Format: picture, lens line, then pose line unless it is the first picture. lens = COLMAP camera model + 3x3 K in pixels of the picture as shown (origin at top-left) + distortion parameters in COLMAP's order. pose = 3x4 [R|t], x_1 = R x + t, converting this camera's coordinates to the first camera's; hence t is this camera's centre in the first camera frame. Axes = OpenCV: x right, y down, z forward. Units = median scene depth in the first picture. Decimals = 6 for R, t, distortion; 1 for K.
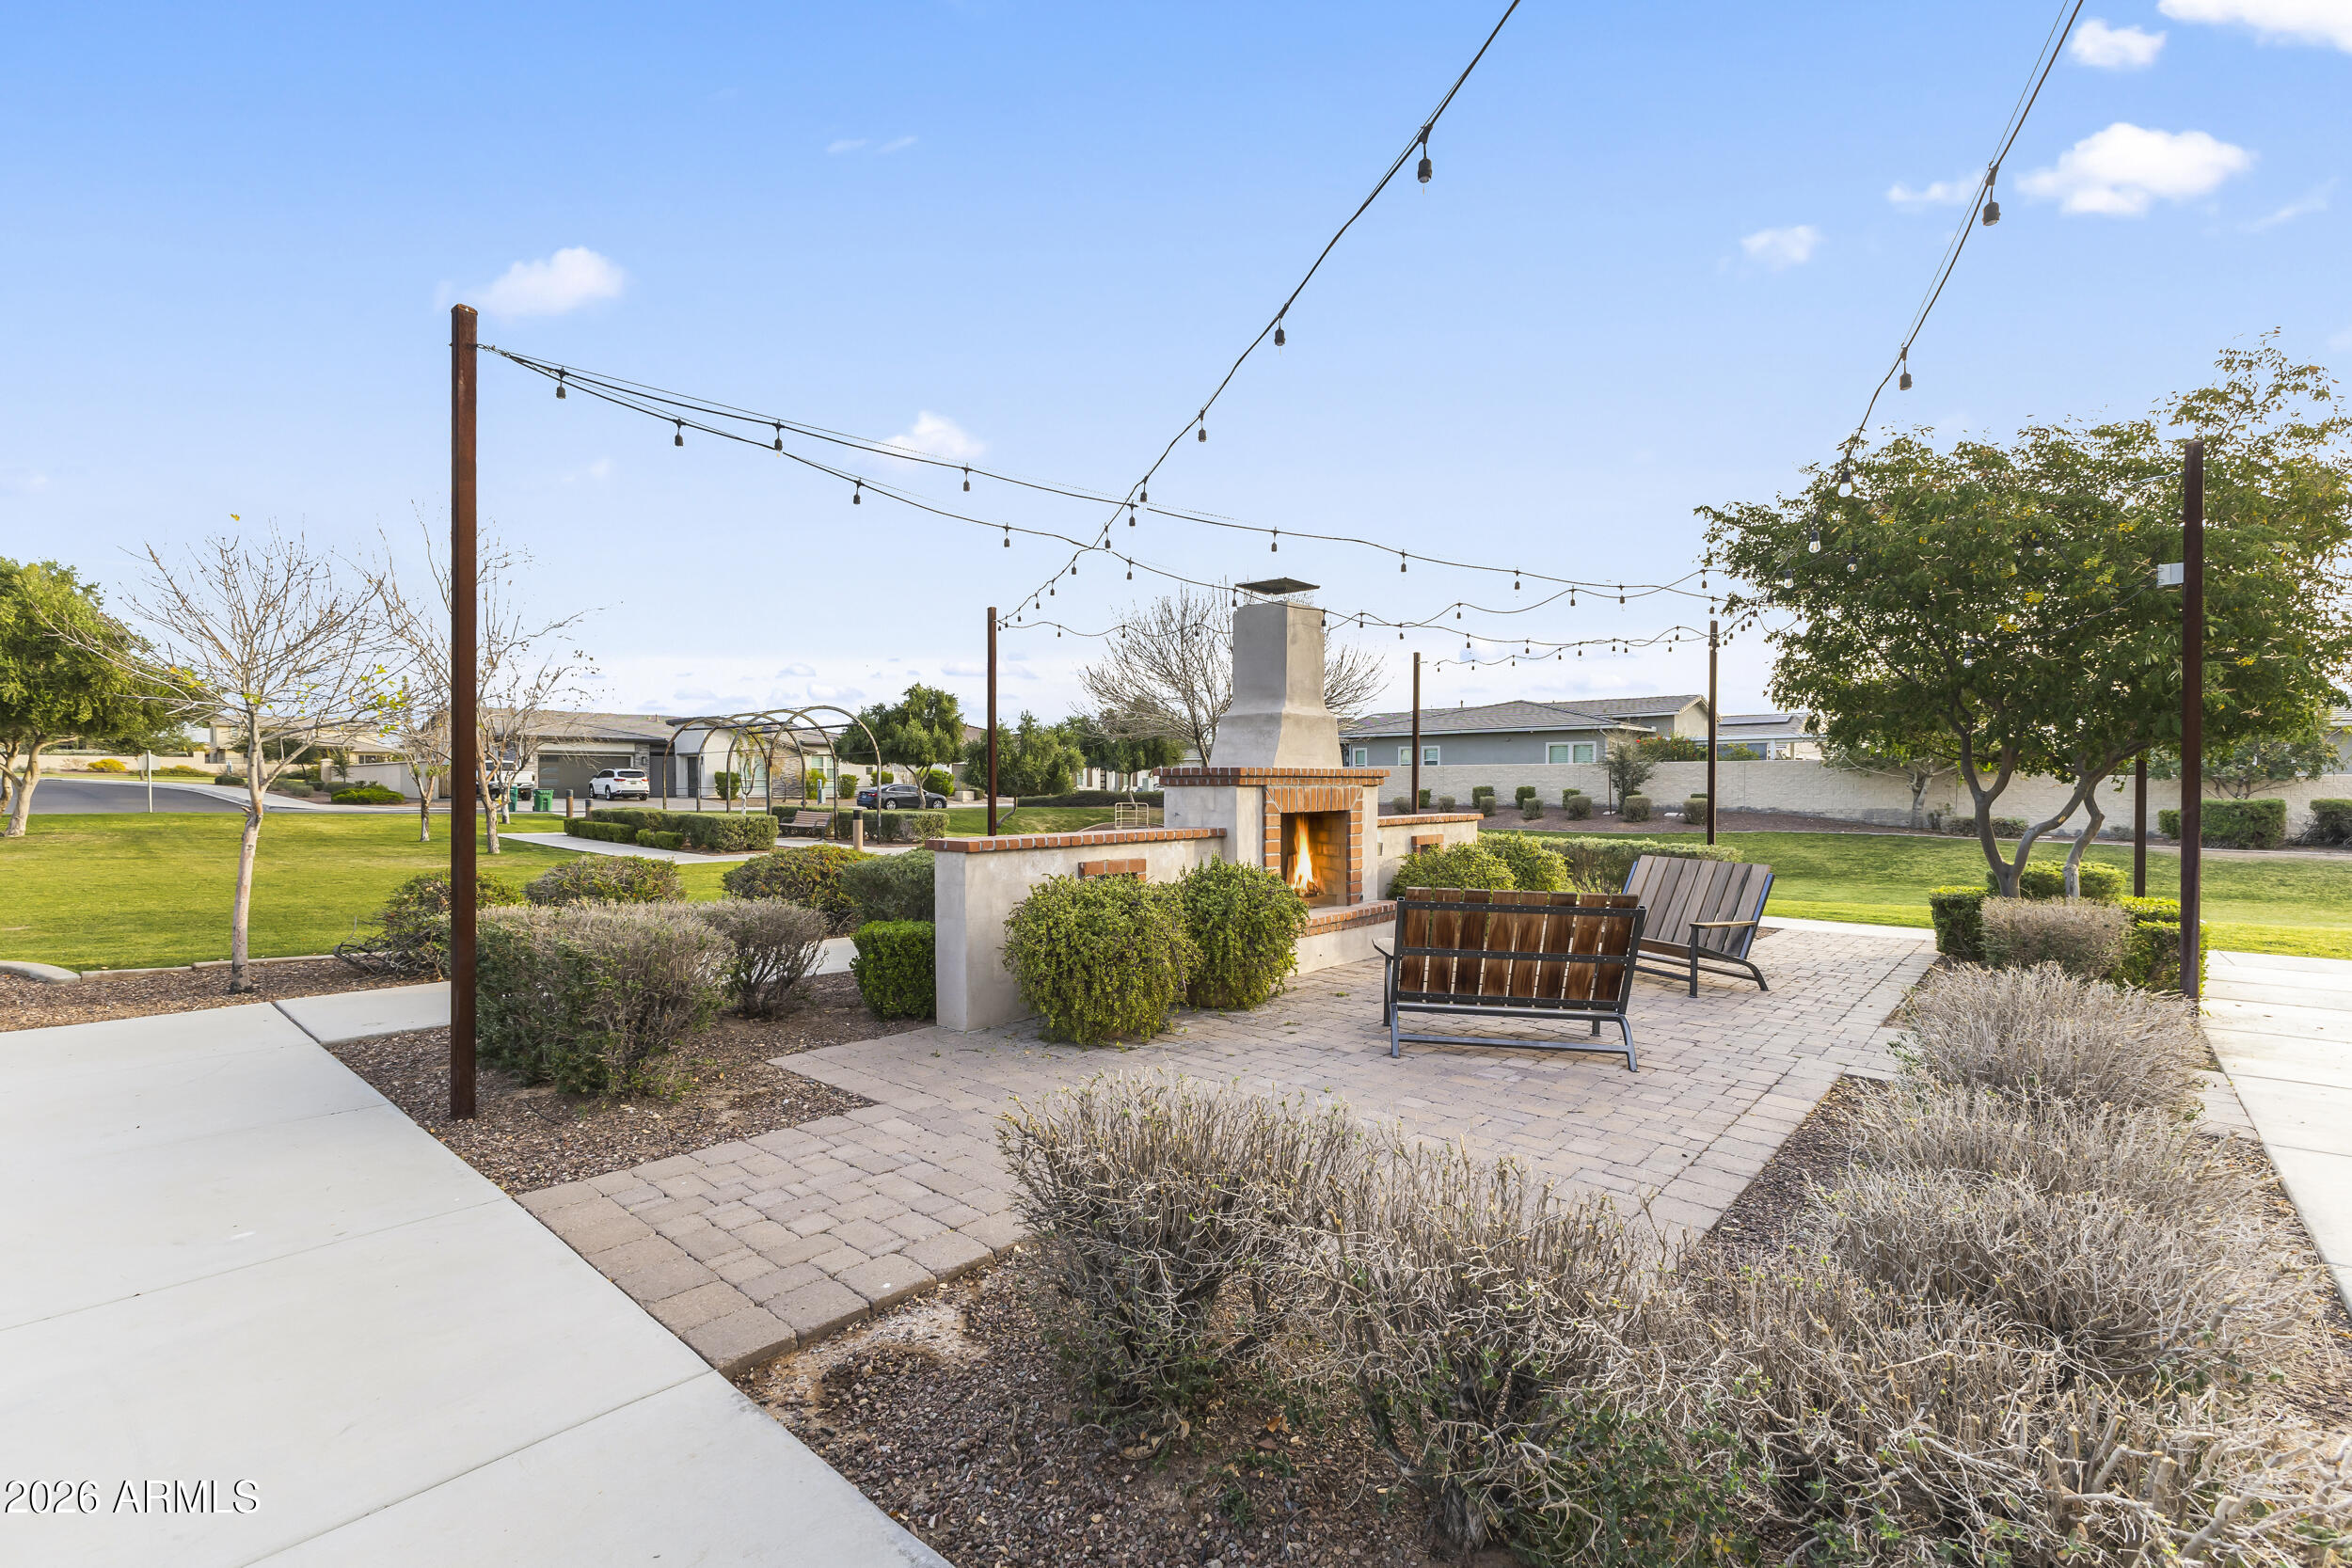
lens RADIAL K [[1018.5, 0, 1177.8], [0, 1018.5, 792.6], [0, 0, 1]] dist [0.000613, 0.000069]
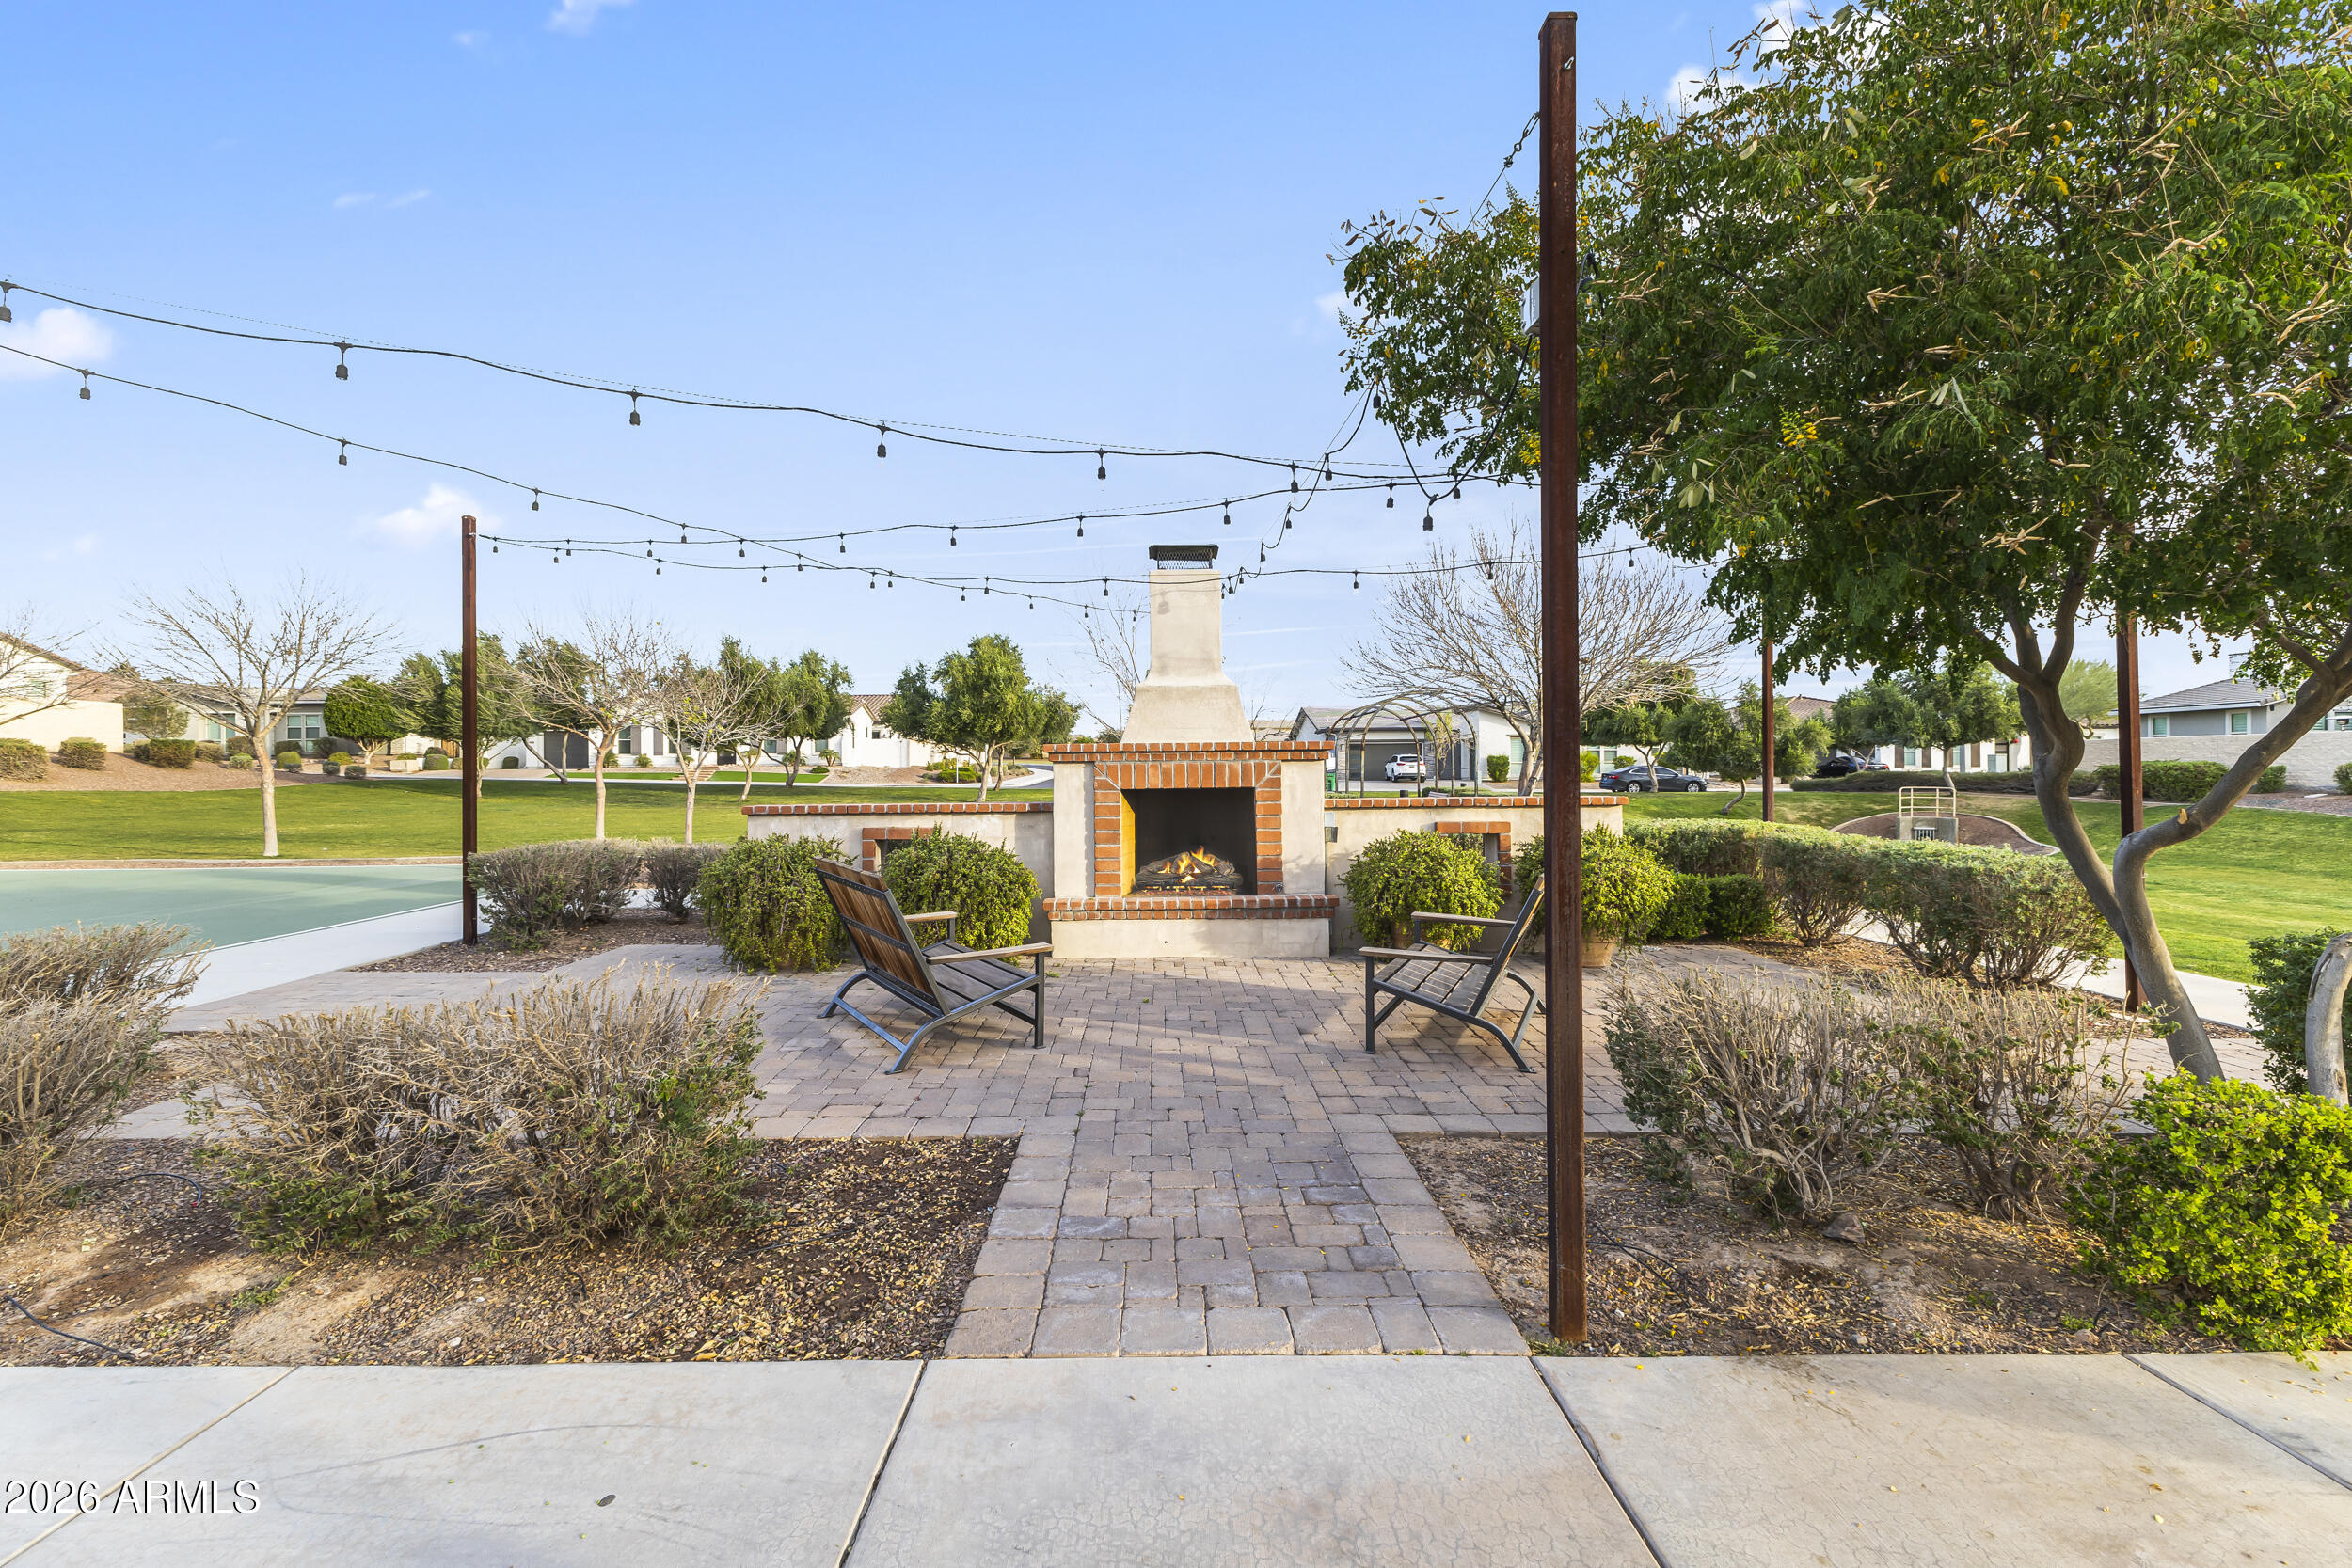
lens RADIAL K [[1018.5, 0, 1173.8], [0, 1018.5, 774.3], [0, 0, 1]] dist [0.000613, 0.000069]
pose [[0.662163, -0.004195, -0.749348, 0.163188], [0.002995, 0.999991, -0.002952, 0.001320], [0.749353, -0.000290, 0.662170, 0.071841]]
